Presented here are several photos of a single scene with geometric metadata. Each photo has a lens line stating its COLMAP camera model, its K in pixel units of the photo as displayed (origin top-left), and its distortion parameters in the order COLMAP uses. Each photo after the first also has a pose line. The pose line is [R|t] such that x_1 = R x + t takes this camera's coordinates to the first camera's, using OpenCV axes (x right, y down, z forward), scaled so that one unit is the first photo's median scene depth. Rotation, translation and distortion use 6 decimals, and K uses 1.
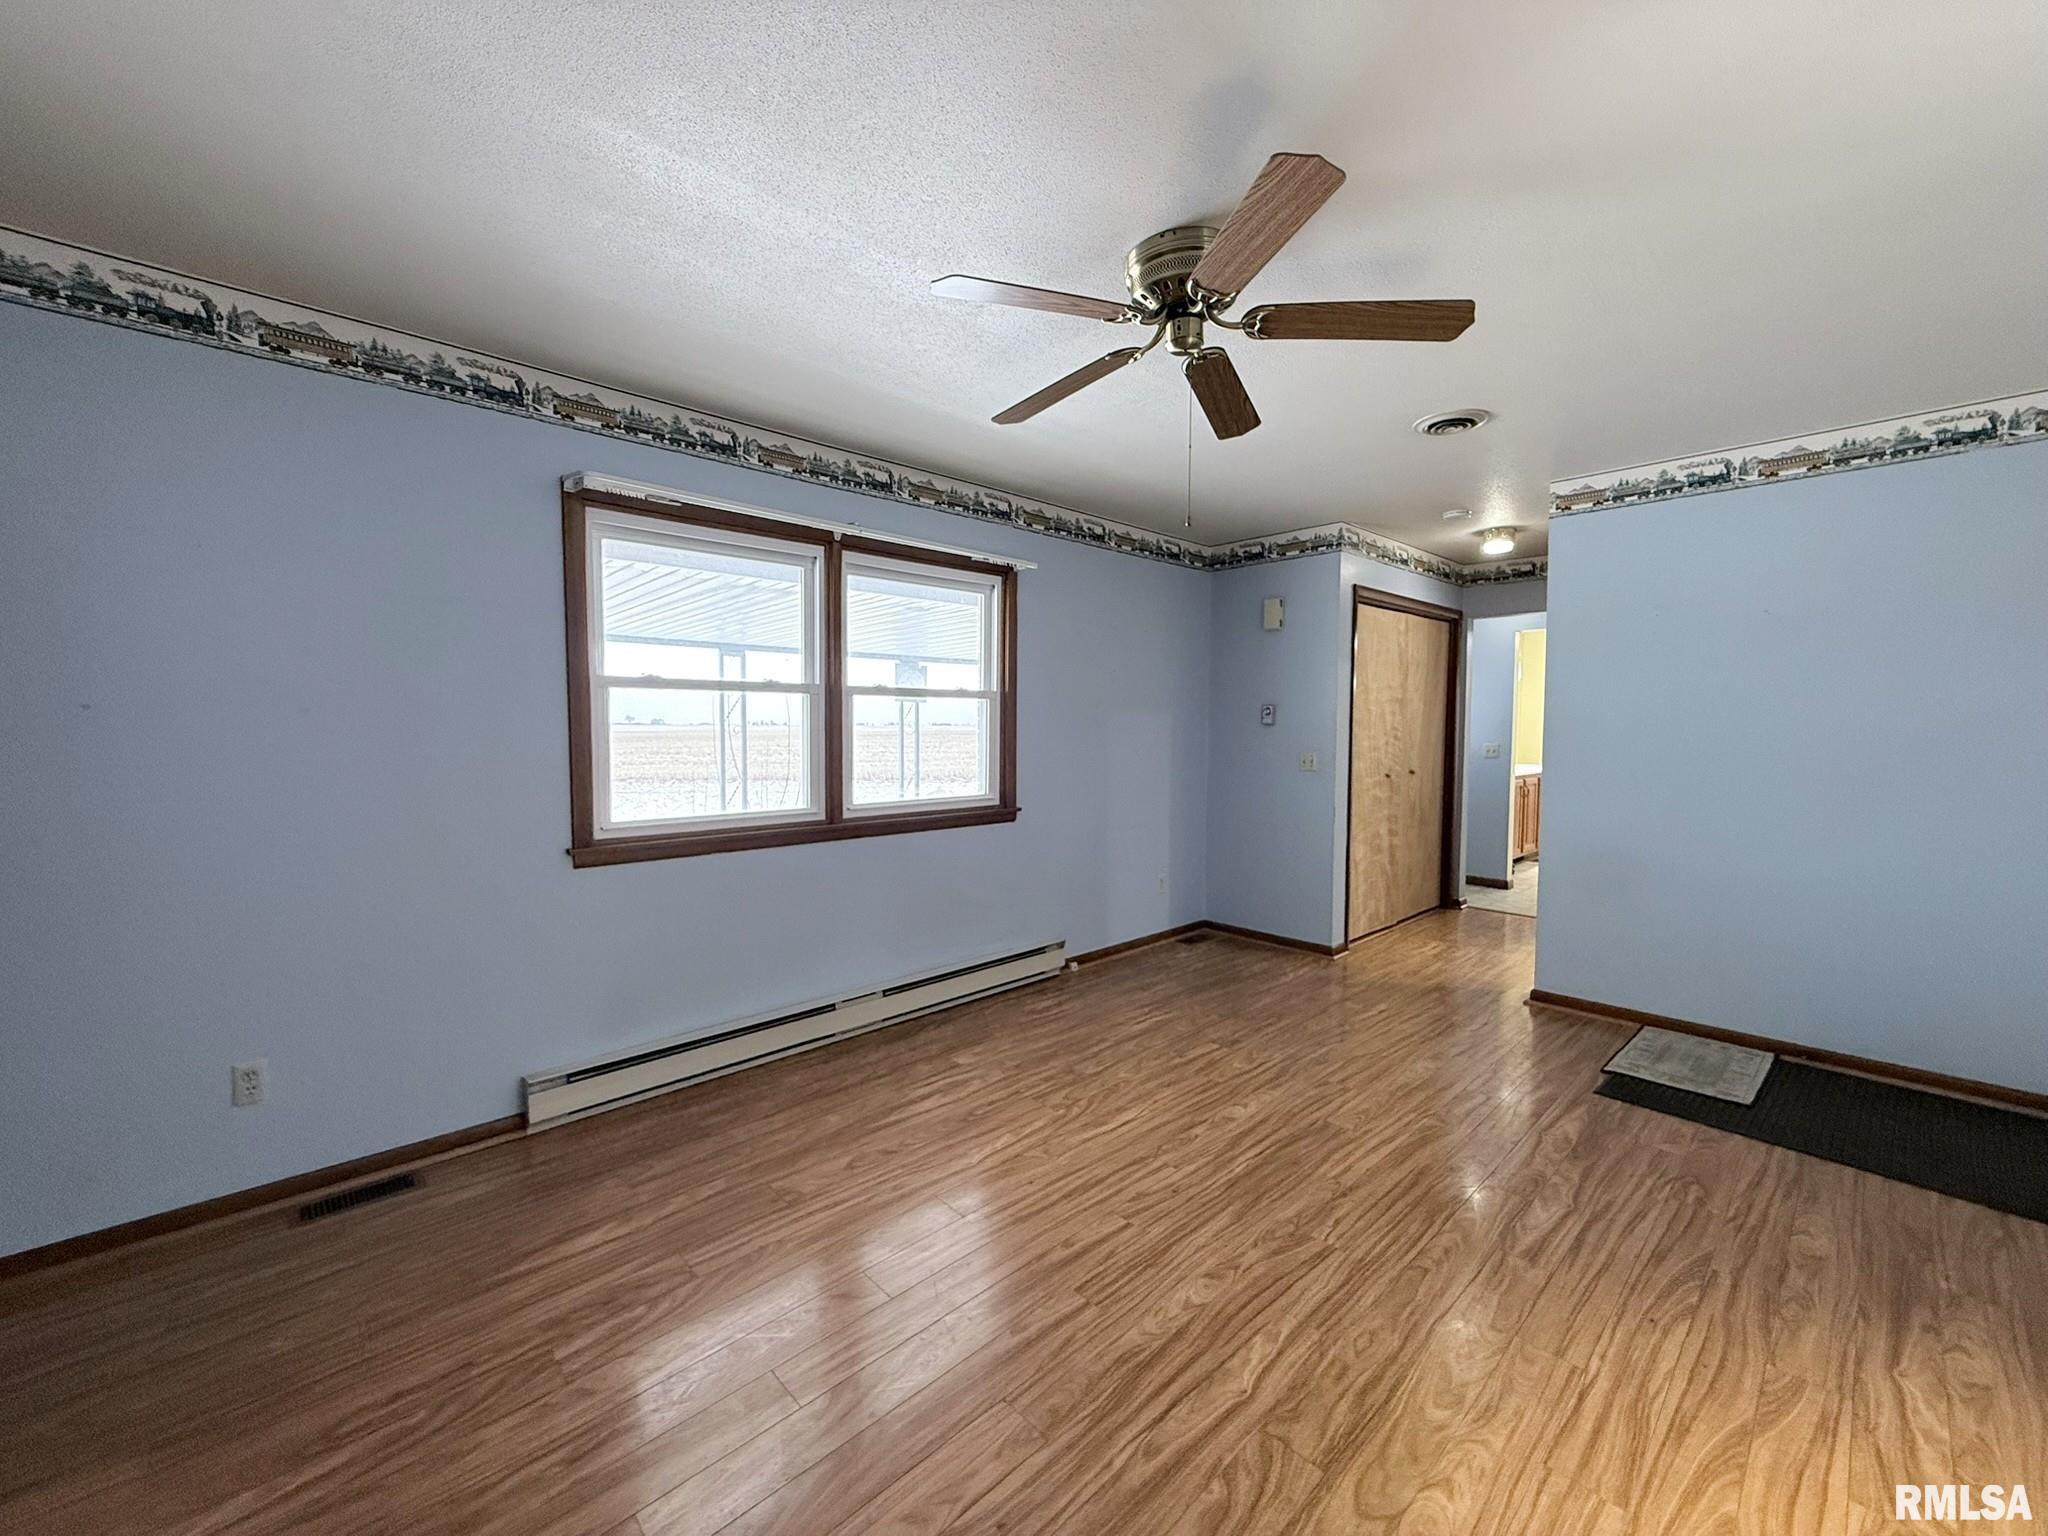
lens RADIAL K [[812.0, 0, 1018.5], [0, 812.0, 767.8], [0, 0, 1]] dist [0.006092, 0.000126]
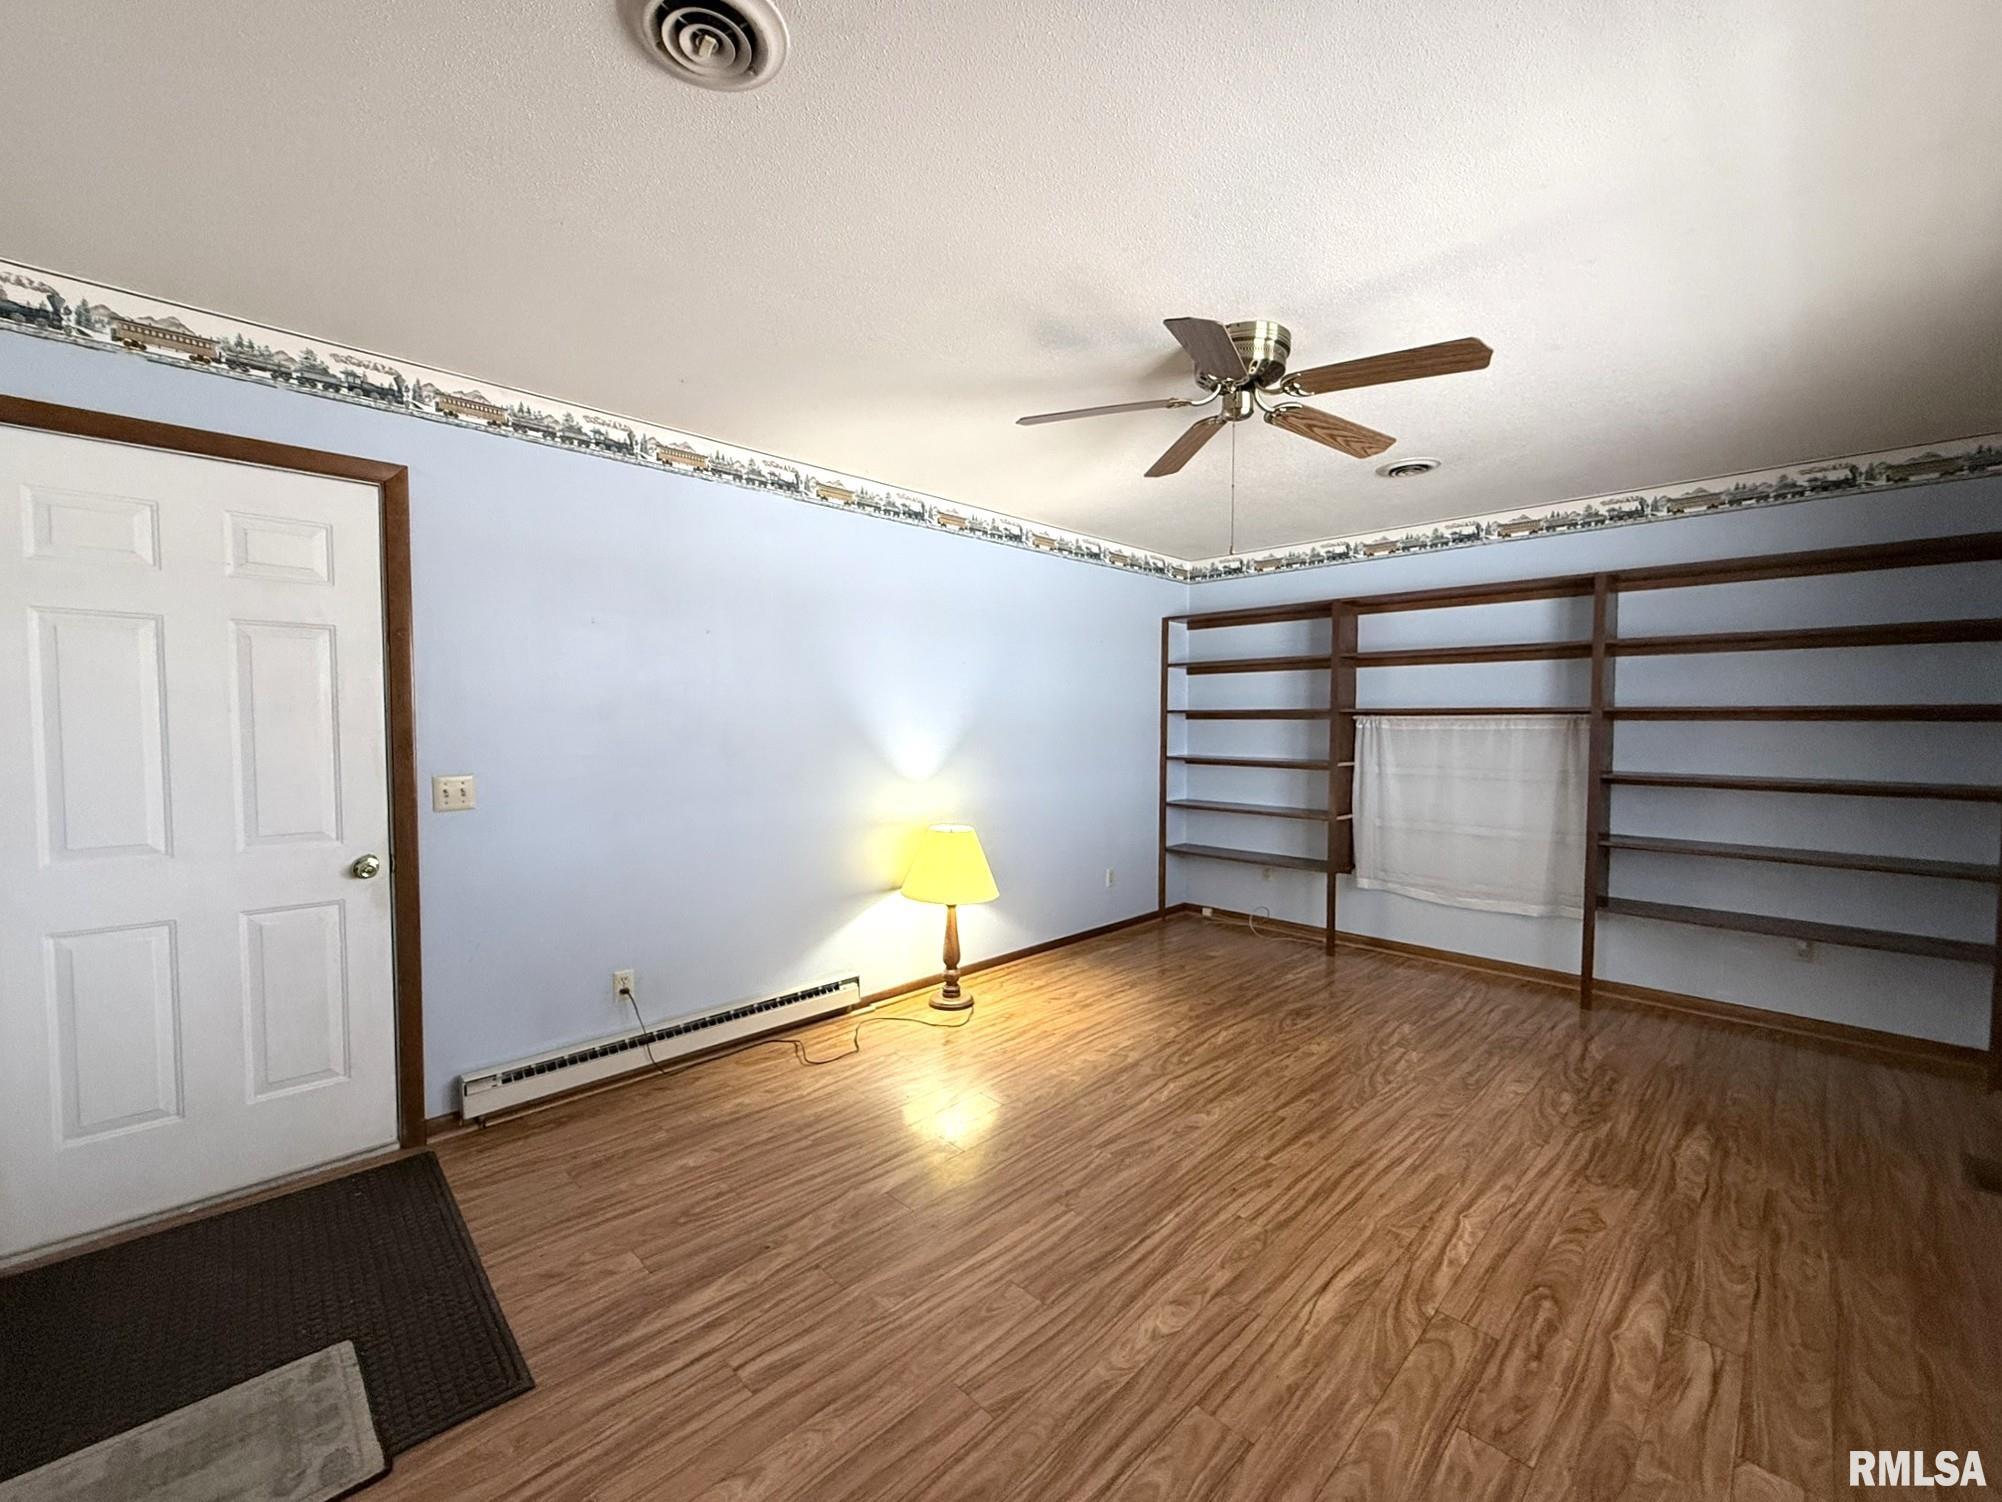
lens RADIAL K [[814.3, 0, 997.8], [0, 814.3, 753.9], [0, 0, 1]] dist [-0.001349, 0.000097]
pose [[-0.999452, -0.003133, -0.032963, 0.454873], [-0.006331, 0.995228, 0.097376, -0.099390], [0.032501, 0.097531, -0.994702, 1.698605]]
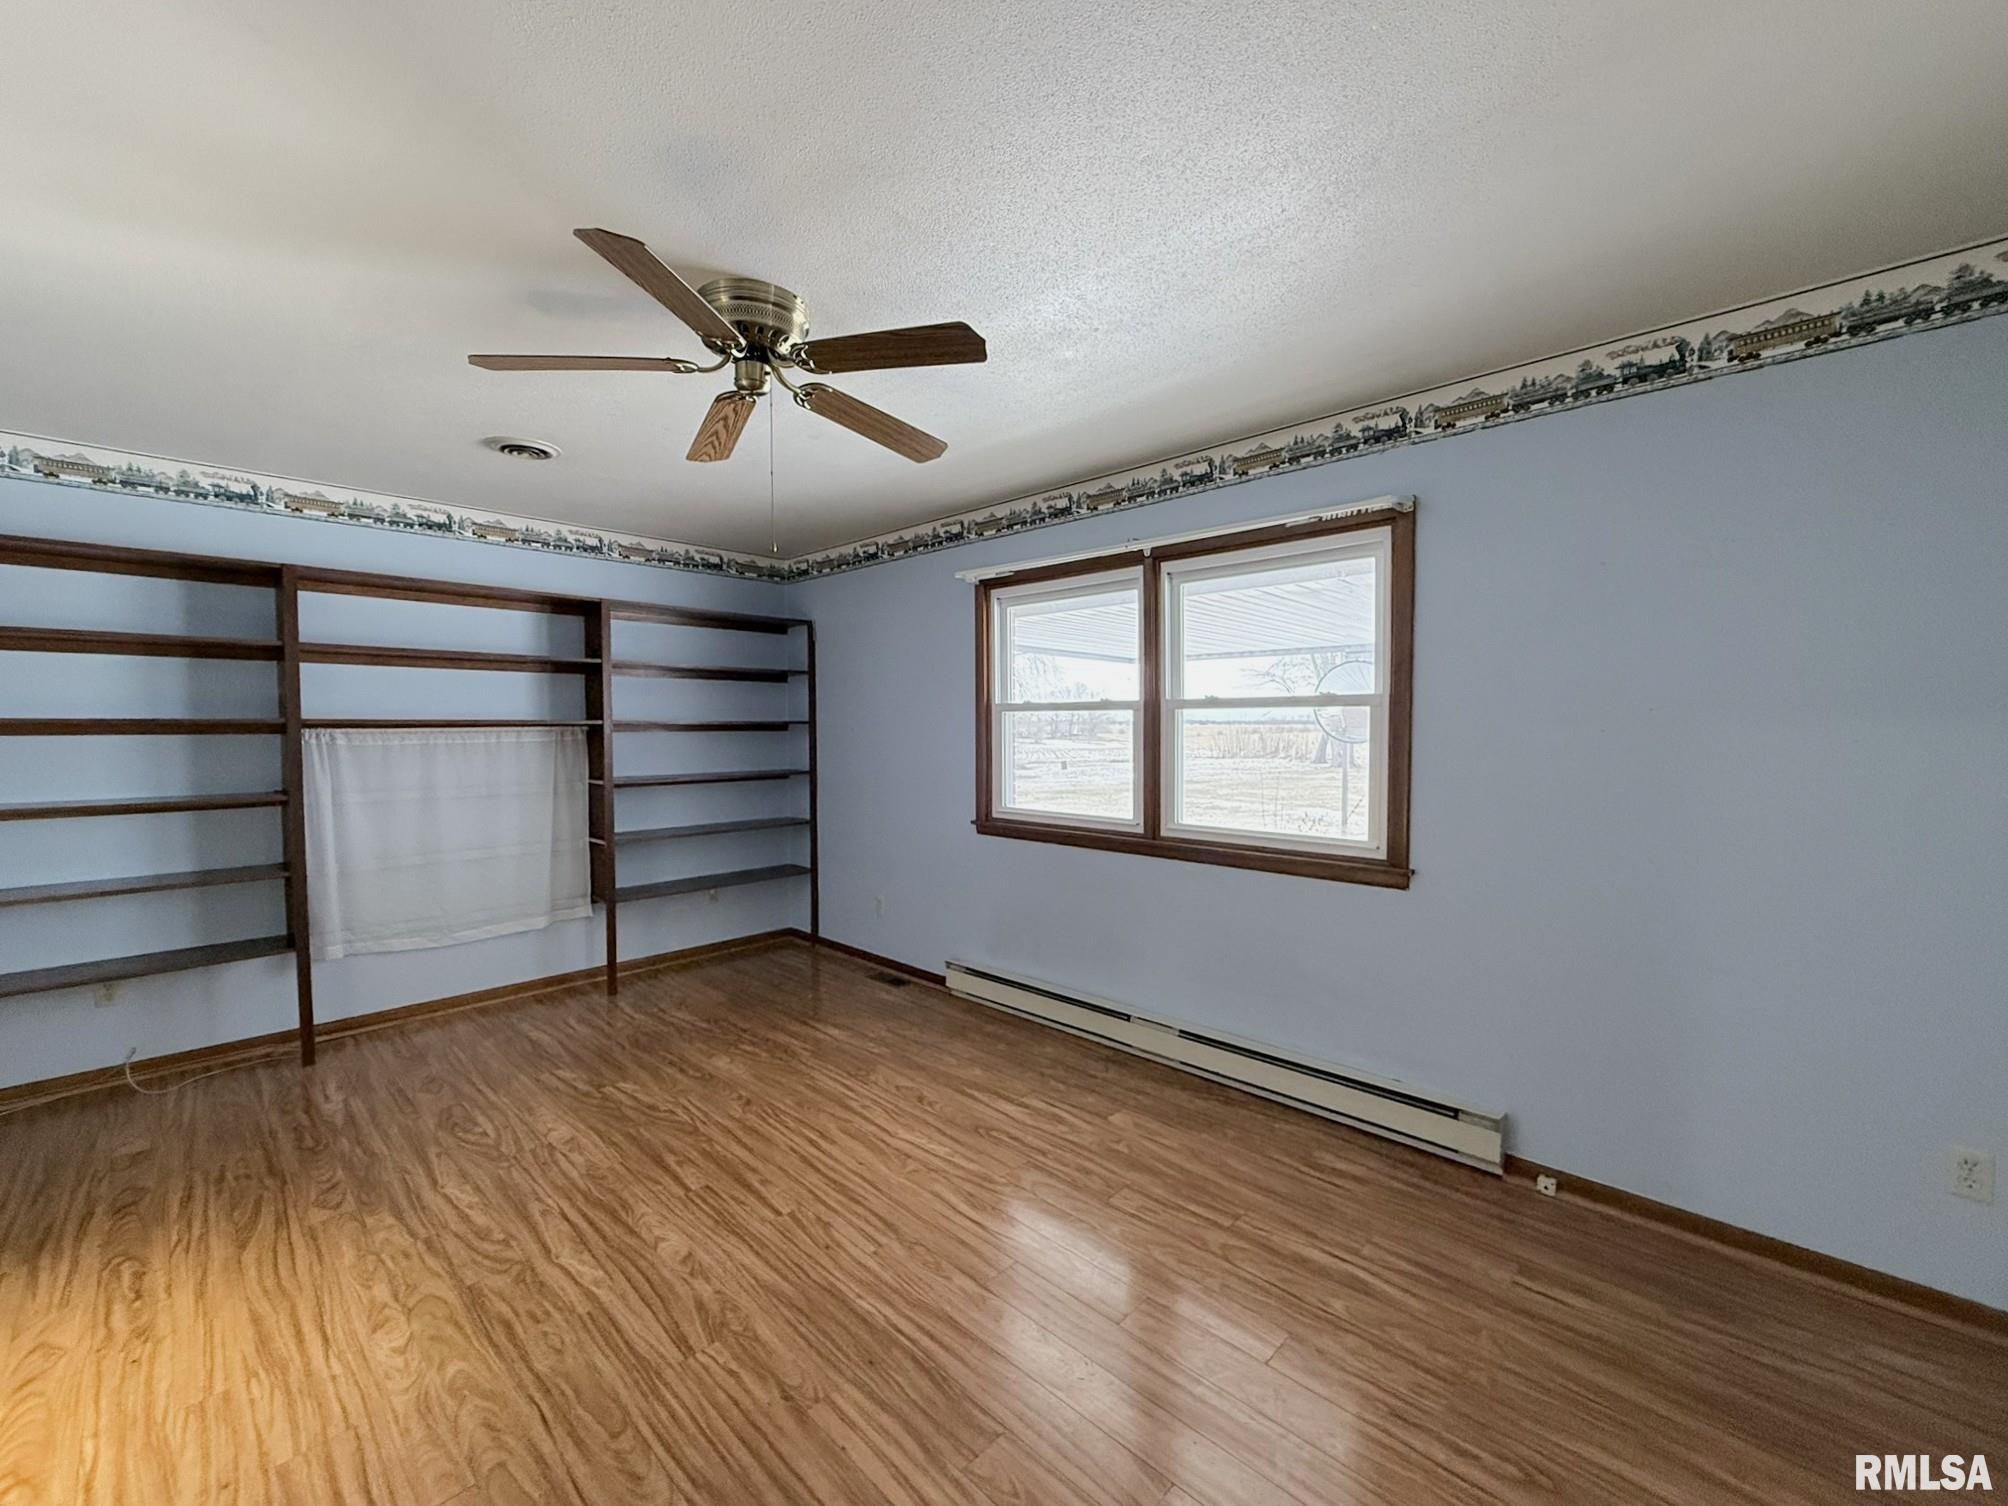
lens RADIAL K [[808.5, 0, 998.4], [0, 808.5, 755.6], [0, 0, 1]] dist [-0.001923, 0.000106]
pose [[0.056998, 0.033680, -0.997806, 0.967805], [-0.053816, 0.998081, 0.030615, -0.069485], [0.996923, 0.051953, 0.058701, 0.972554]]
